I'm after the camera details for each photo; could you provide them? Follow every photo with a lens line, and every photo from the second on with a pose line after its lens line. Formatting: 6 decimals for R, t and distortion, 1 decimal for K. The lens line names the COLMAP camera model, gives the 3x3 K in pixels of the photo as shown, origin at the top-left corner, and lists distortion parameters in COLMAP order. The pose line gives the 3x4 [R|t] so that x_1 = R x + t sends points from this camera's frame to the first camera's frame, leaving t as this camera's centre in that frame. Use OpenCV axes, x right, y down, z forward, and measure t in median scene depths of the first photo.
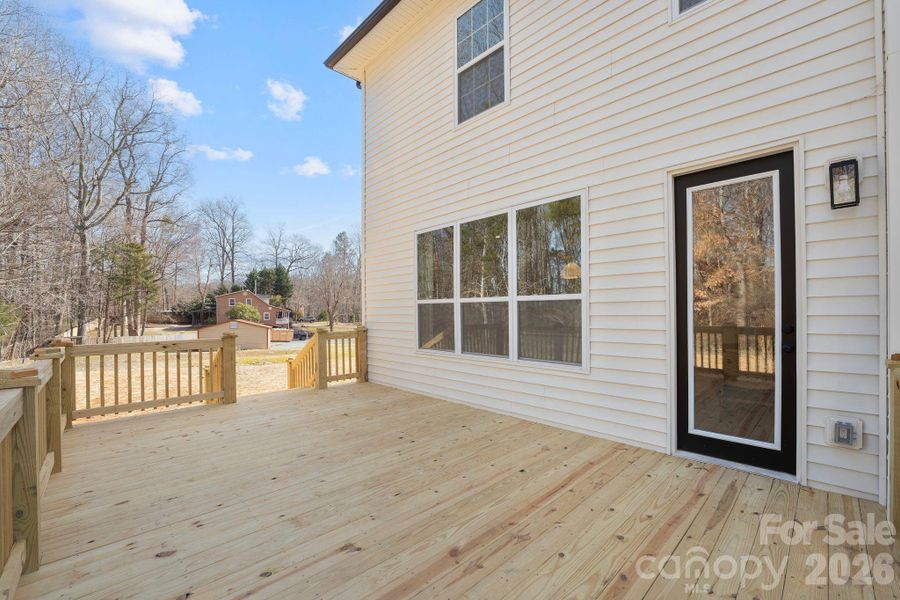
lens RADIAL K [[380.5, 0, 448.2], [0, 380.5, 306.2], [0, 0, 1]] dist [-0.013352, -0.000388]
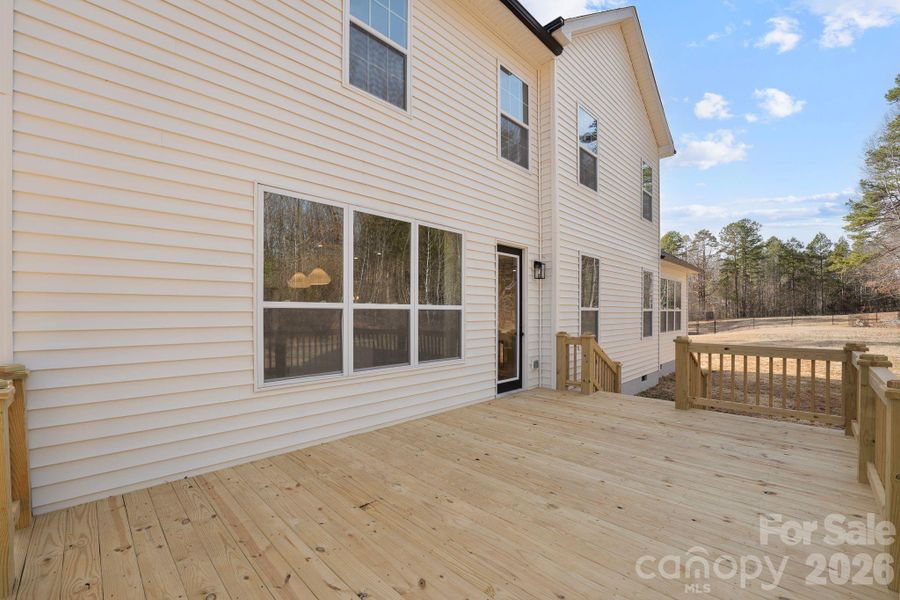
lens RADIAL K [[380.5, 0, 444.3], [0, 380.5, 315.8], [0, 0, 1]] dist [-0.013352, -0.000388]
pose [[-0.033117, 0.011831, 0.999381, -0.820627], [-0.003685, 0.999922, -0.011960, 0.015643], [-0.999445, -0.004079, -0.033071, 0.887749]]
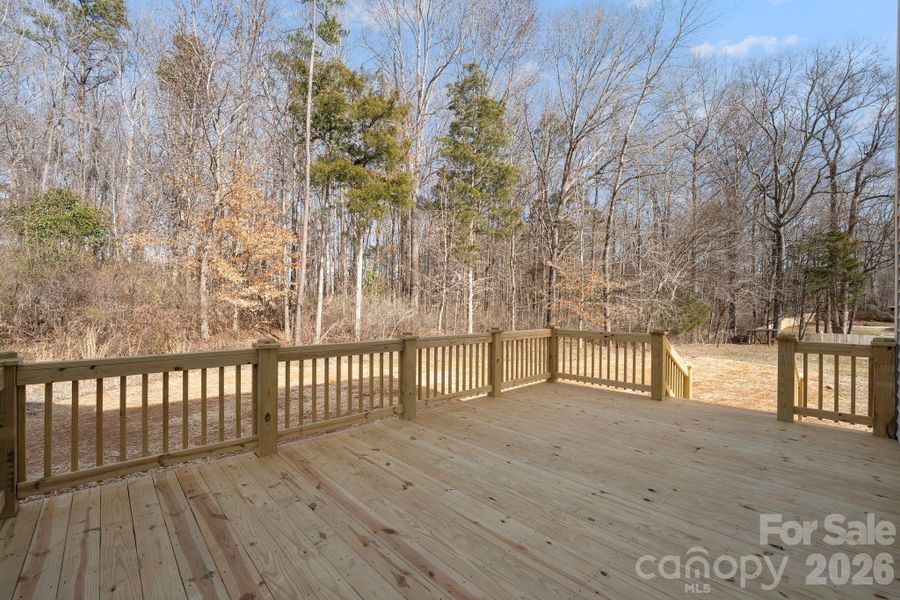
lens RADIAL K [[380.5, 0, 446.9], [0, 380.5, 302.5], [0, 0, 1]] dist [-0.013352, -0.000388]
pose [[-0.023995, 0.000091, -0.999712, 0.474350], [0.005961, 0.999982, -0.000052, -0.004465], [0.999694, -0.005961, -0.023995, 0.513464]]
